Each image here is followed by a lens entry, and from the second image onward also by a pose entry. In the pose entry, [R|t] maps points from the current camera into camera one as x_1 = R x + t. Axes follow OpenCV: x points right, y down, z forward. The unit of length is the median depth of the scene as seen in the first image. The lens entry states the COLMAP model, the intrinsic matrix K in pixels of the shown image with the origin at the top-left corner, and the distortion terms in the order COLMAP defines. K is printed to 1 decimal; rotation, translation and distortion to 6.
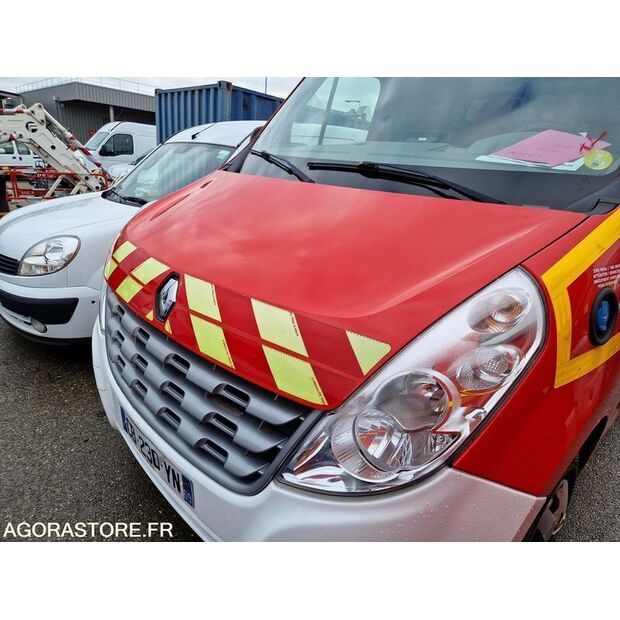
lens RADIAL K [[401.7, 0, 314.3], [0, 401.7, 310.5], [0, 0, 1]] dist [0.055103, -0.041118]
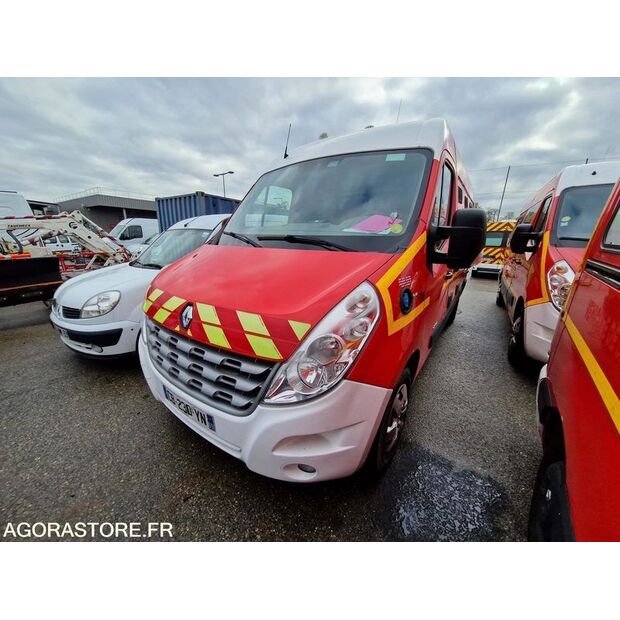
lens RADIAL K [[241.7, 0, 306.9], [0, 241.7, 310.2], [0, 0, 1]] dist [-0.001427, -0.000128]
pose [[0.980926, -0.112325, 0.158642, -0.009191], [0.118961, 0.992352, -0.032939, 0.036201], [-0.153729, 0.051182, 0.986787, -0.134353]]
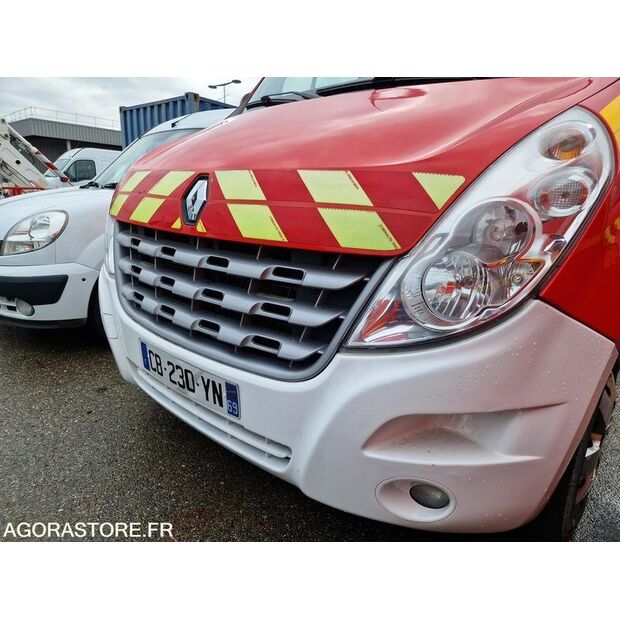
lens RADIAL K [[399.5, 0, 310.0], [0, 399.5, 310.0], [0, 0, 1]] dist [0.075525, -0.062377]
pose [[0.995987, -0.065626, 0.060853, -0.169041], [0.068694, 0.996395, -0.049779, 0.283418], [-0.057367, 0.053760, 0.996905, 0.056268]]
